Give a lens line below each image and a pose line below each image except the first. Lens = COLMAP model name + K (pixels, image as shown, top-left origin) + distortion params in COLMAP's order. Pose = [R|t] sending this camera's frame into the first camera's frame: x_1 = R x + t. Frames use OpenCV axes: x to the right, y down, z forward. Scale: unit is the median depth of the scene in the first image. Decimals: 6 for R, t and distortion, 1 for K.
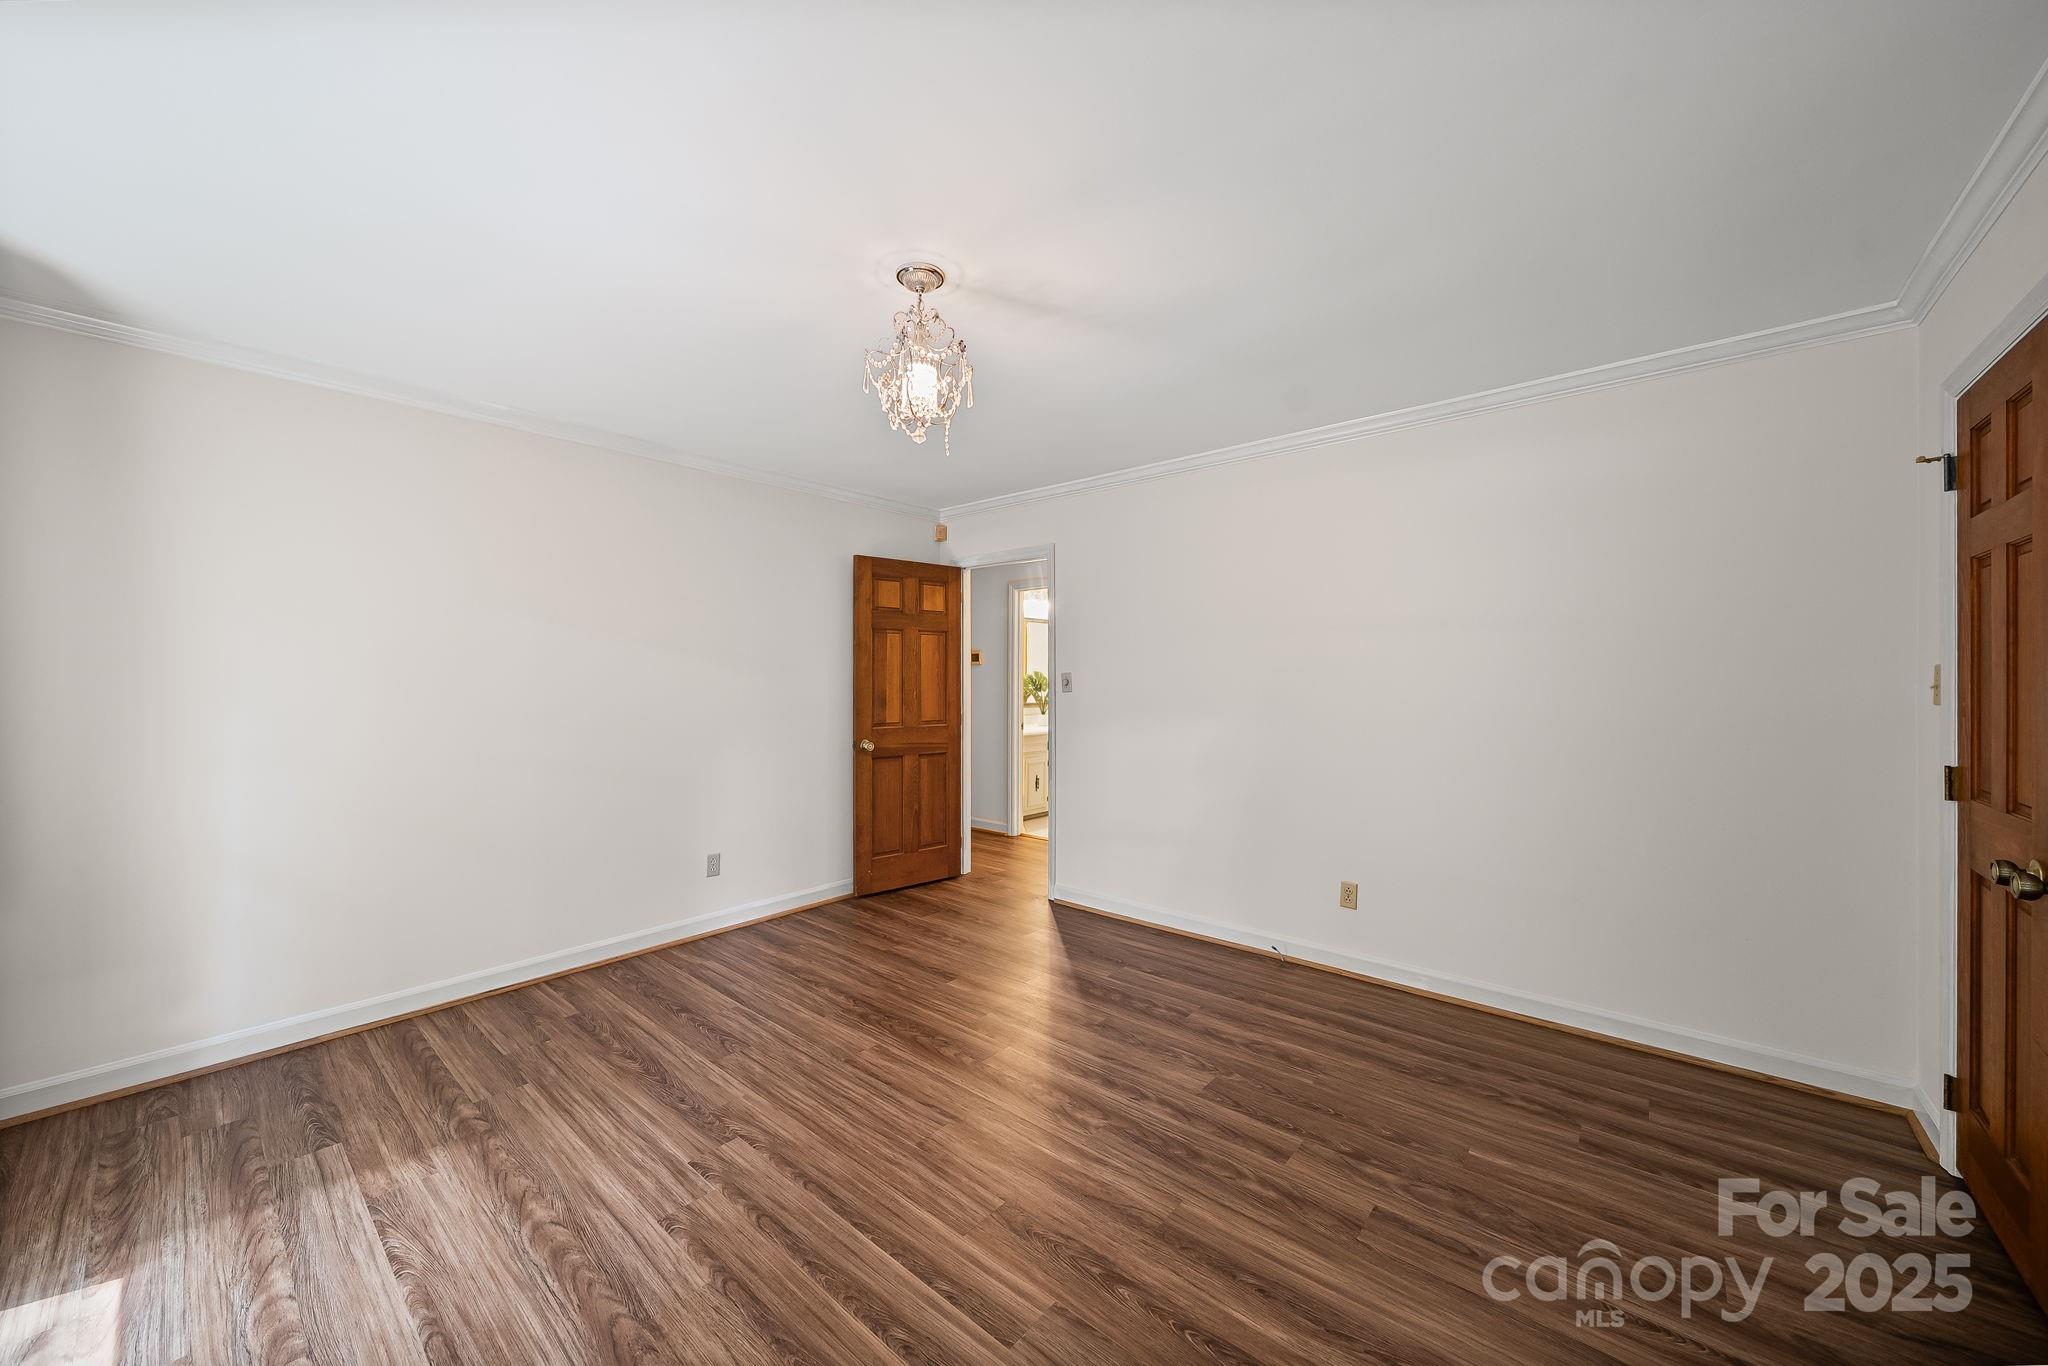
lens RADIAL K [[728.8, 0, 1025.4], [0, 728.8, 677.5], [0, 0, 1]] dist [0.004584, -0.000882]
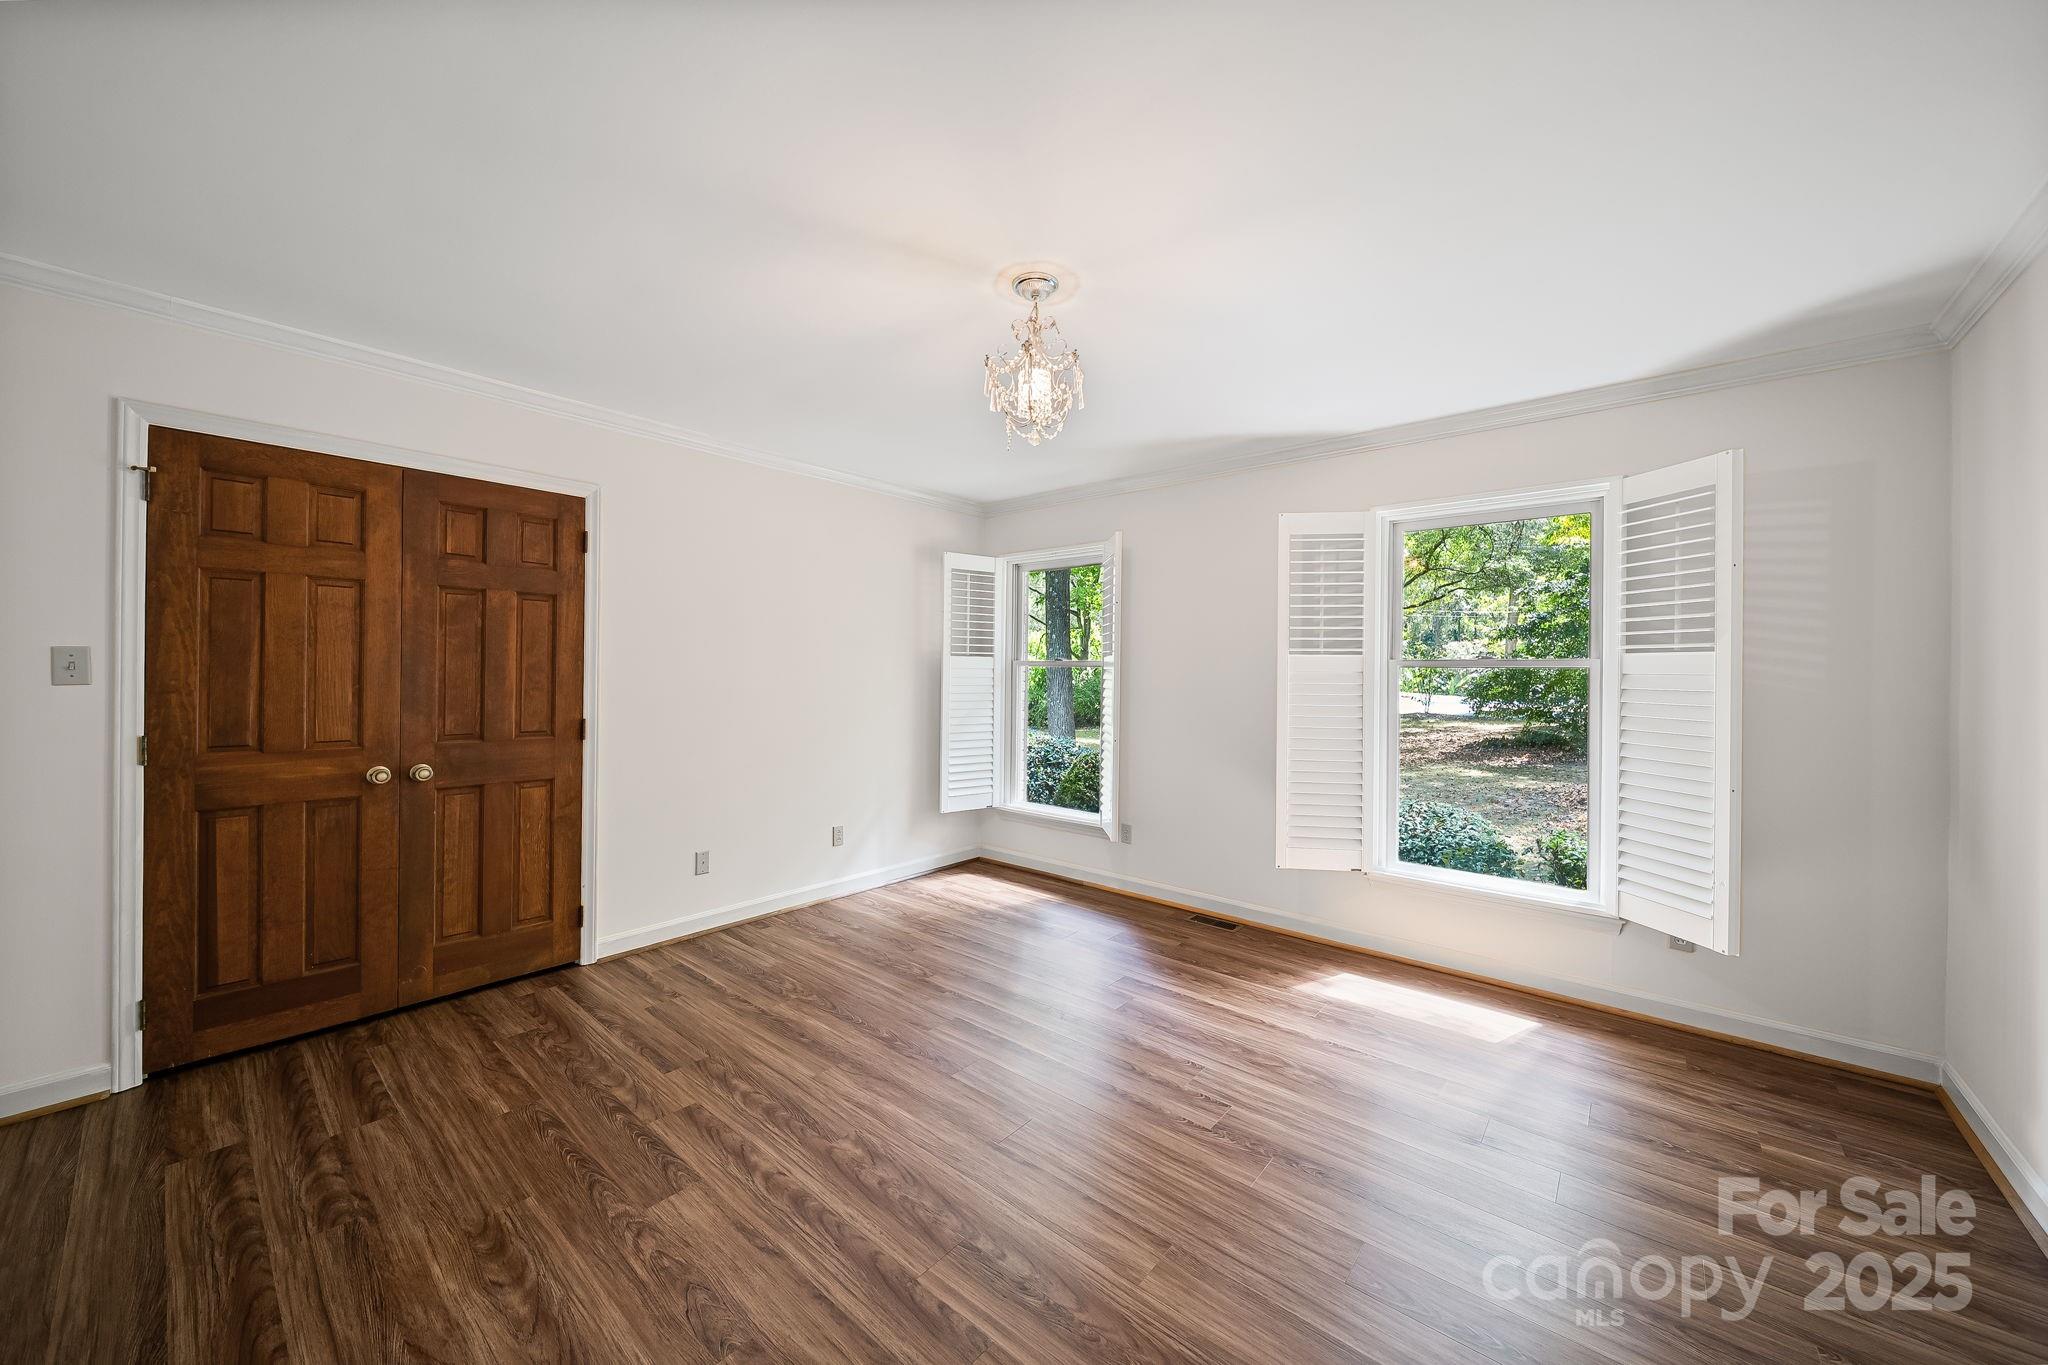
lens RADIAL K [[728.8, 0, 1024.4], [0, 728.8, 677.8], [0, 0, 1]] dist [0.004584, -0.000882]
pose [[-0.999945, -0.010447, 0.001187, -0.132206], [-0.010442, 0.999935, 0.004472, 0.007366], [-0.001233, 0.004459, -0.999989, 1.991880]]
